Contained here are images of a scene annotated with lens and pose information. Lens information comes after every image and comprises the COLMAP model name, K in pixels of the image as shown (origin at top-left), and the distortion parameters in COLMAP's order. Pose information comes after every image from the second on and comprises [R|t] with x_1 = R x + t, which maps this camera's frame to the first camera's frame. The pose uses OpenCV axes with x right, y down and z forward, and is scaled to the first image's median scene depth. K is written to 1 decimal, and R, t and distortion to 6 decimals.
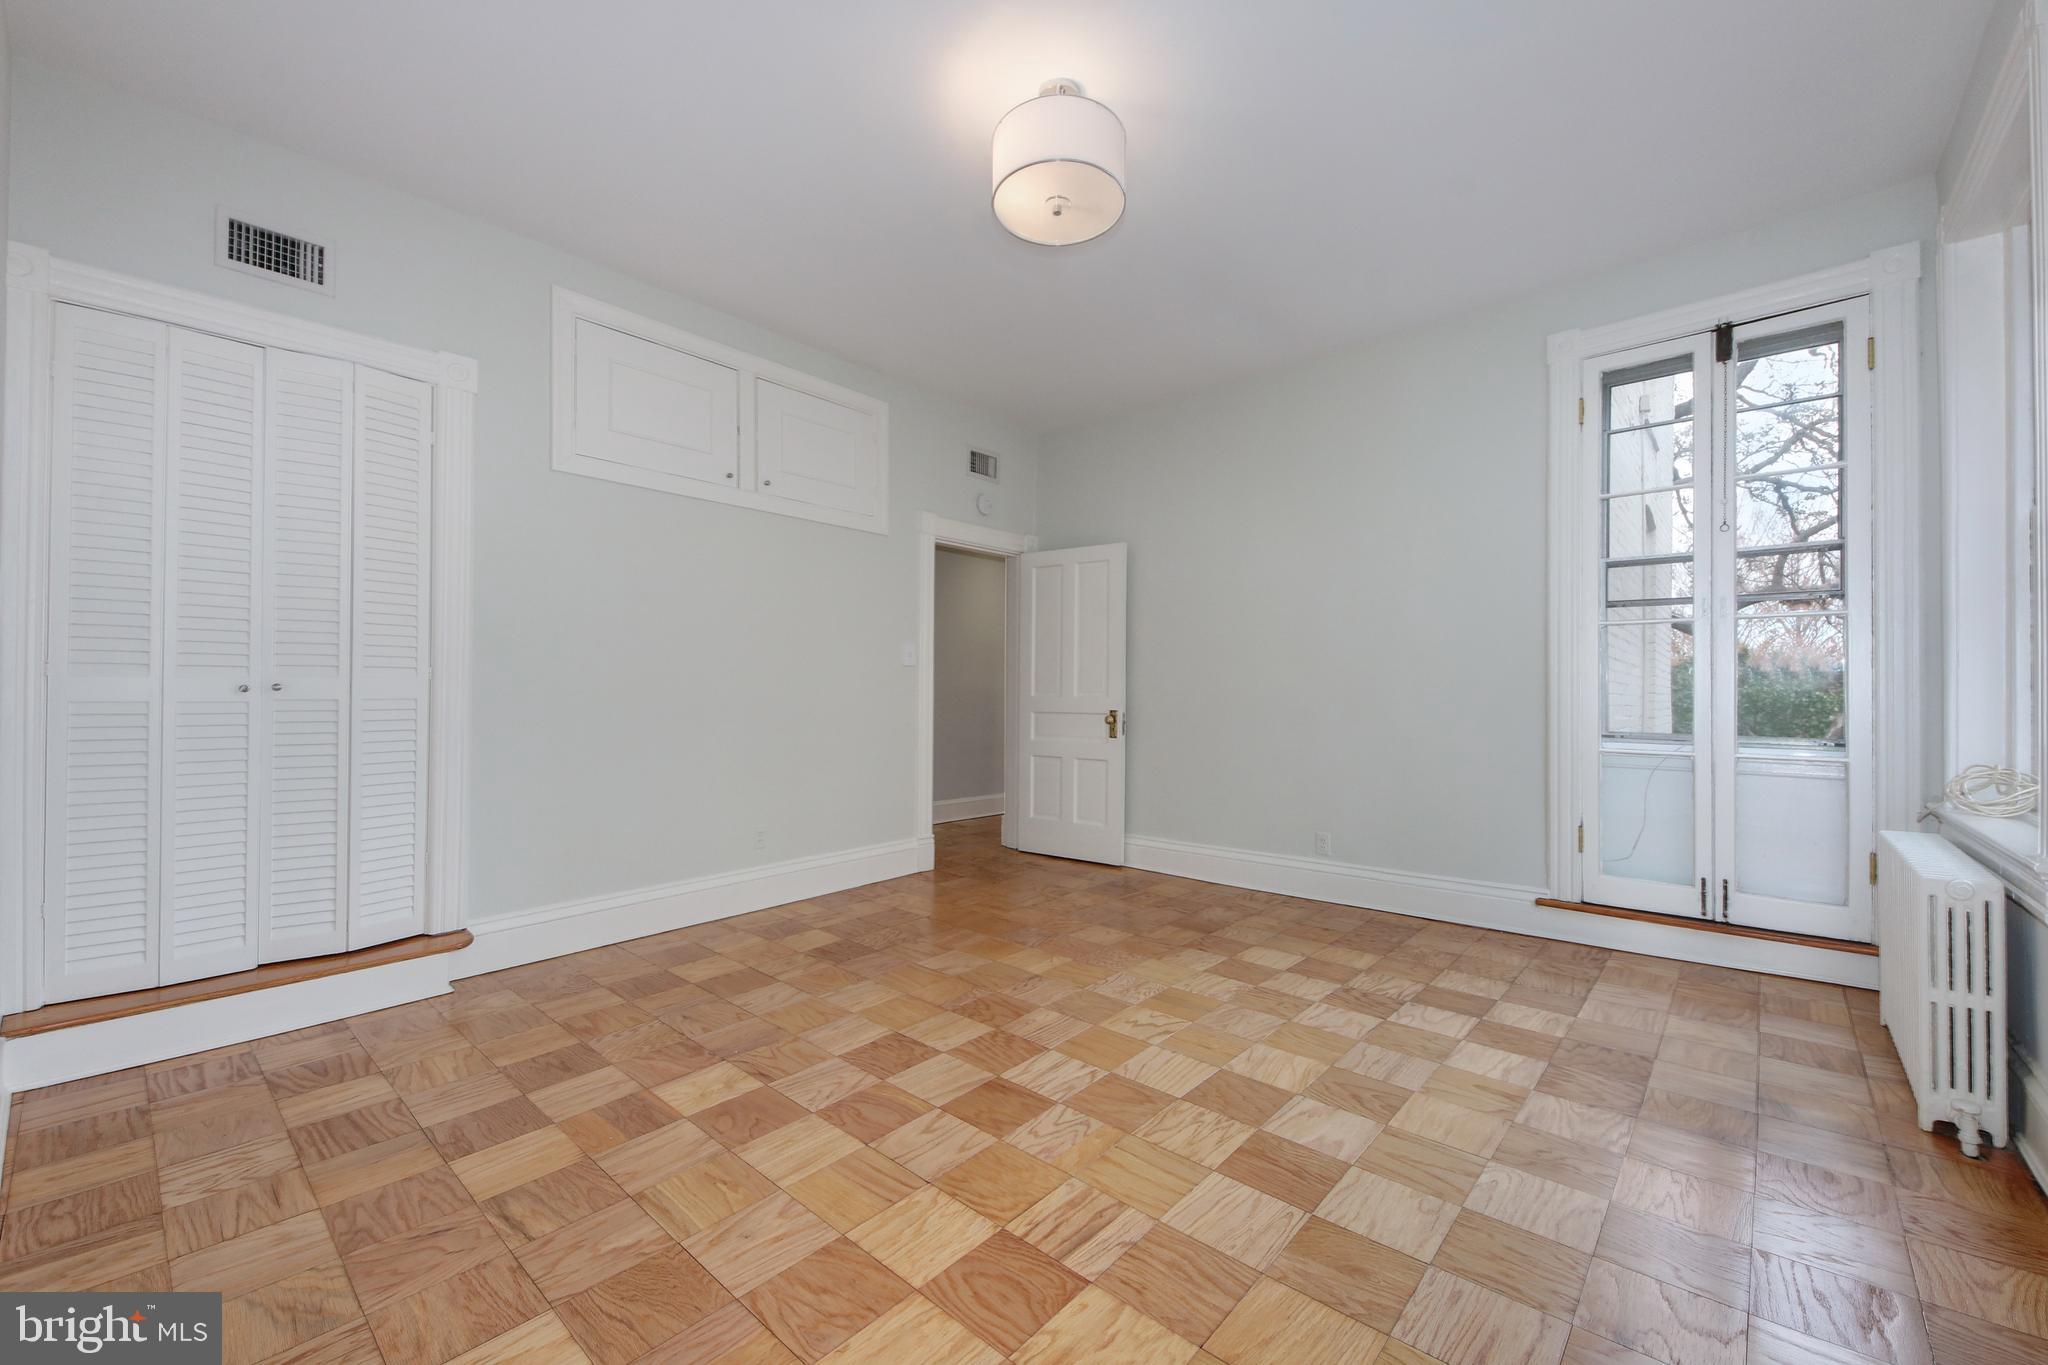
lens RADIAL K [[792.4, 0, 1023.3], [0, 792.4, 685.4], [0, 0, 1]] dist [0.033464, -0.001287]
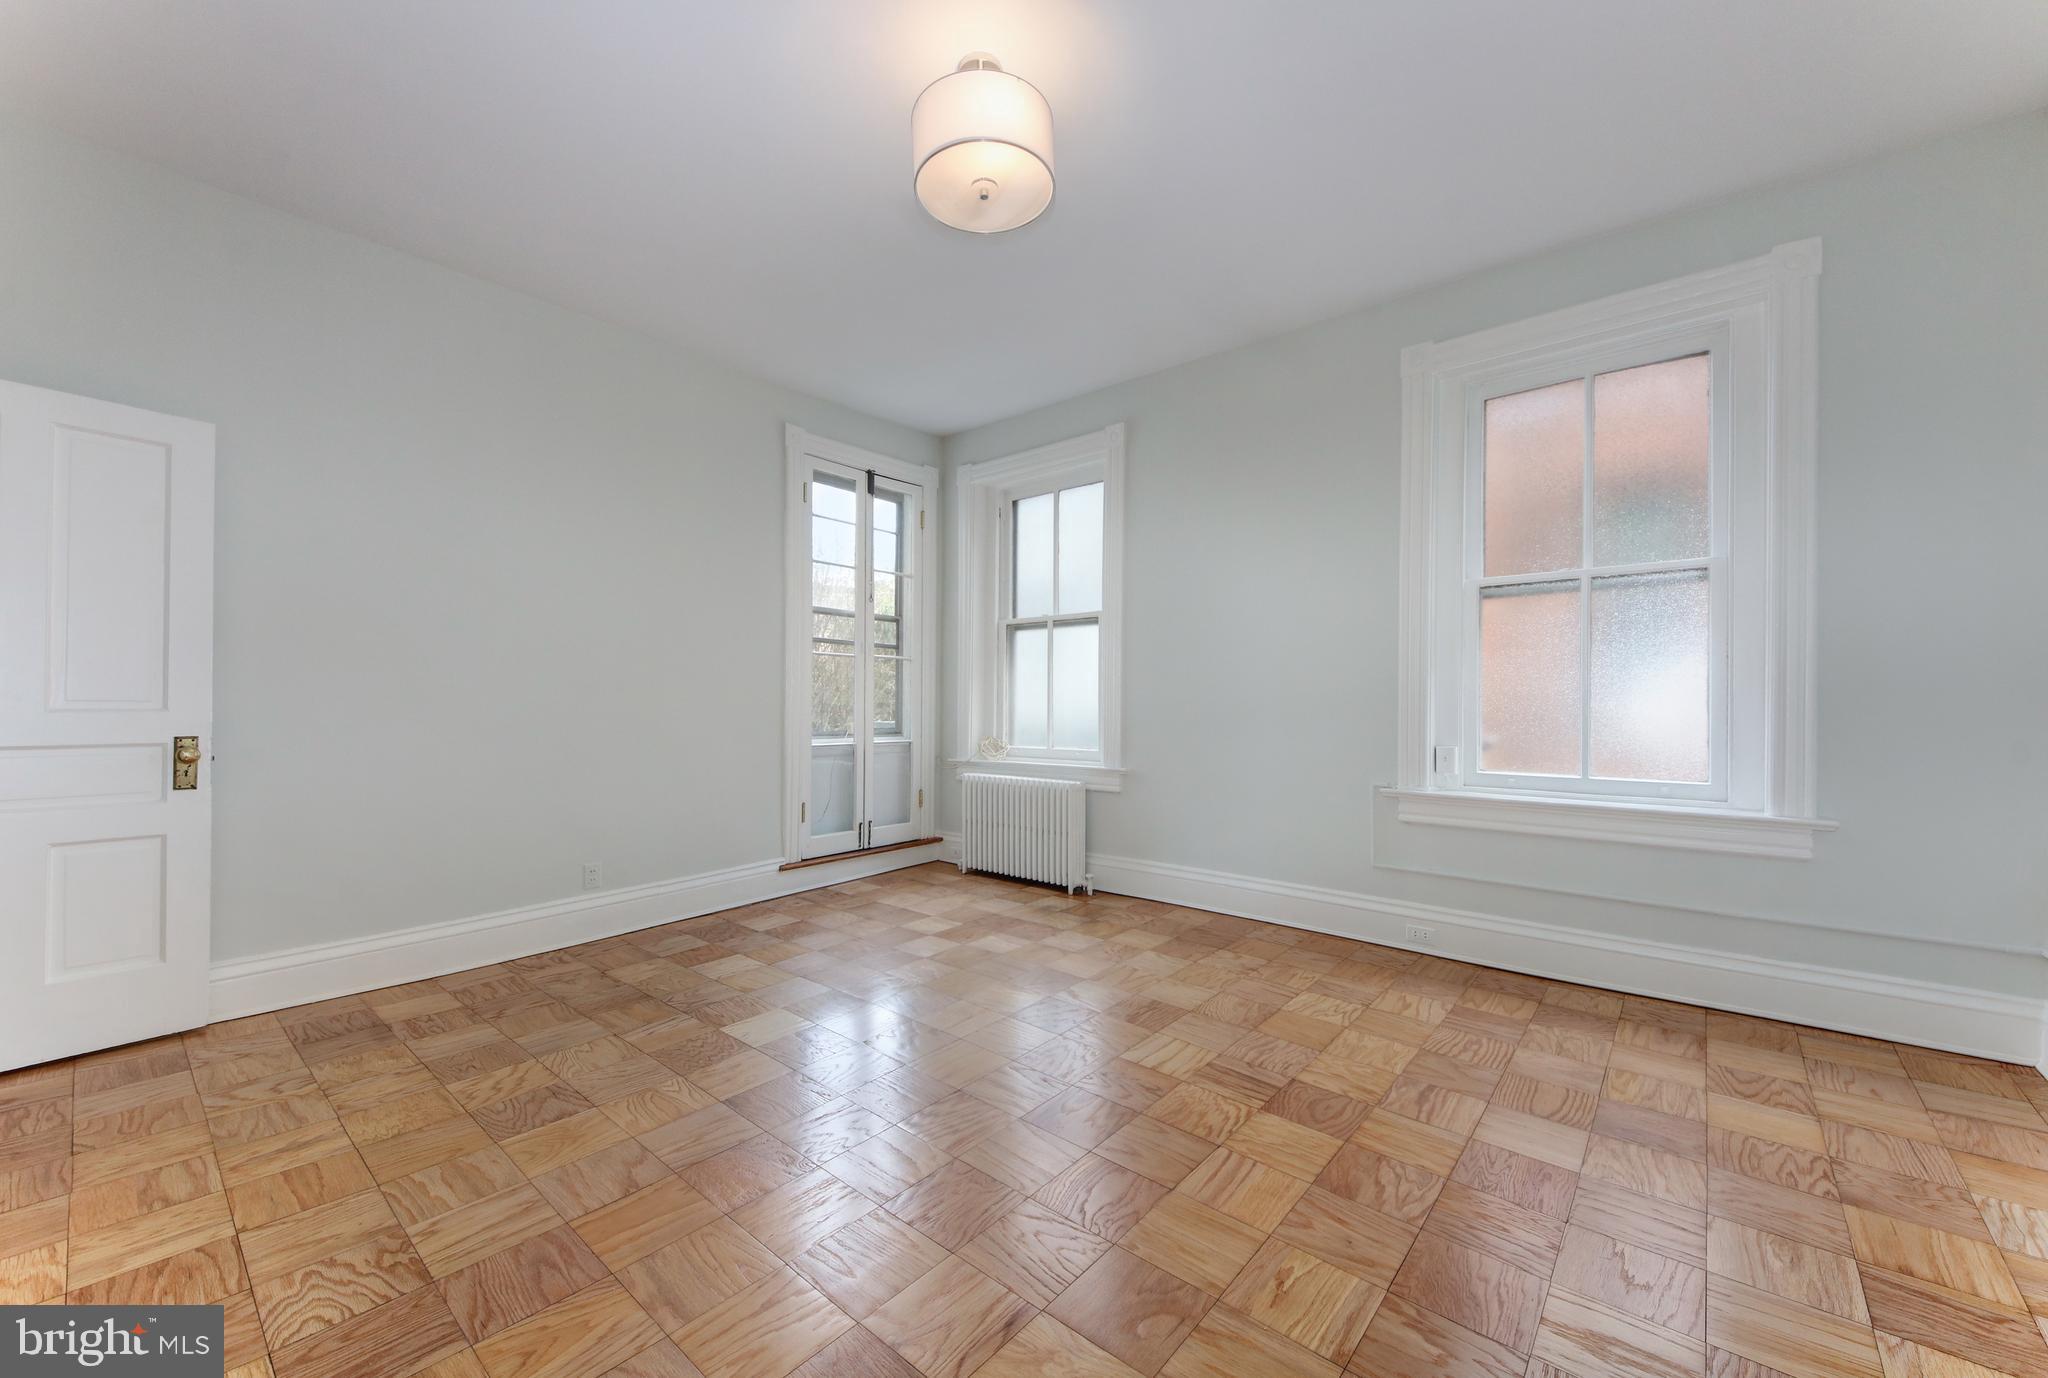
lens RADIAL K [[789.2, 0, 1020.6], [0, 789.2, 701.6], [0, 0, 1]] dist [0.035171, -0.000288]
pose [[-0.019368, 0.001445, 0.999811, -0.684678], [-0.009757, 0.999951, -0.001634, 0.005723], [-0.999765, -0.009787, -0.019353, 0.731988]]
